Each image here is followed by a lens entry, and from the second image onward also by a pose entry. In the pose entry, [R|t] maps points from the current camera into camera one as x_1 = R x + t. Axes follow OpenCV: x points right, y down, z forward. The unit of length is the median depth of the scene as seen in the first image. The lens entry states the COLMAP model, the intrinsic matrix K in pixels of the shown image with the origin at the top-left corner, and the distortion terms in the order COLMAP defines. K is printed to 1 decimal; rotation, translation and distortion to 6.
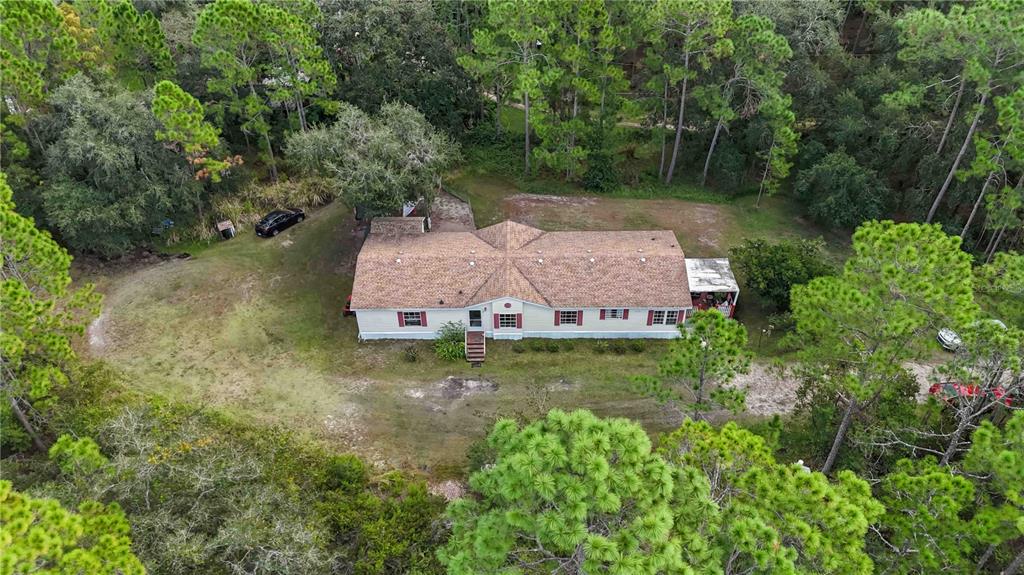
lens RADIAL K [[755.8, 0, 513.6], [0, 755.8, 288.3], [0, 0, 1]] dist [0.041963, -0.036255]
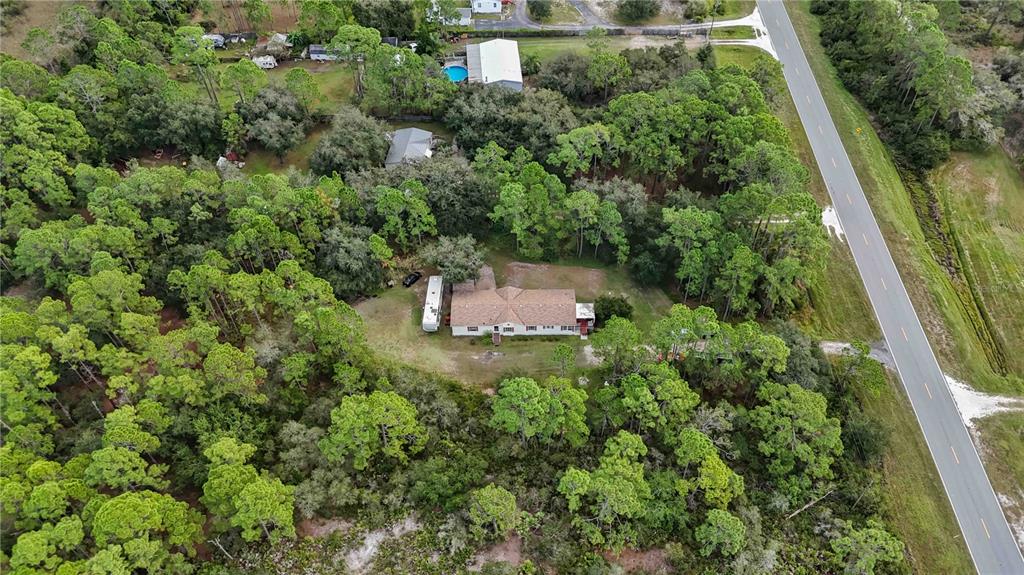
lens RADIAL K [[755.8, 0, 511.5], [0, 755.8, 292.7], [0, 0, 1]] dist [0.041963, -0.036255]
pose [[0.999872, -0.004375, -0.015396, 0.044165], [0.006580, 0.989233, 0.146203, -0.474766], [0.014591, -0.146286, 0.989135, -1.620052]]
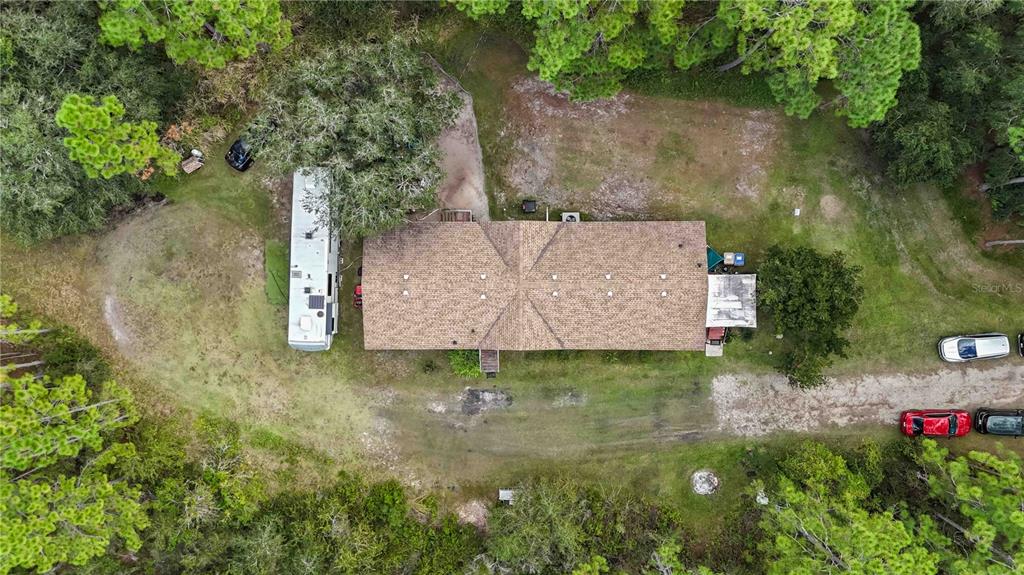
lens RADIAL K [[755.8, 0, 511.9], [0, 755.8, 286.7], [0, 0, 1]] dist [0.041963, -0.036255]
pose [[0.999985, -0.001423, -0.005349, -0.013800], [0.005039, 0.633926, 0.773378, -0.790226], [0.002291, -0.773393, 0.633923, 0.414553]]
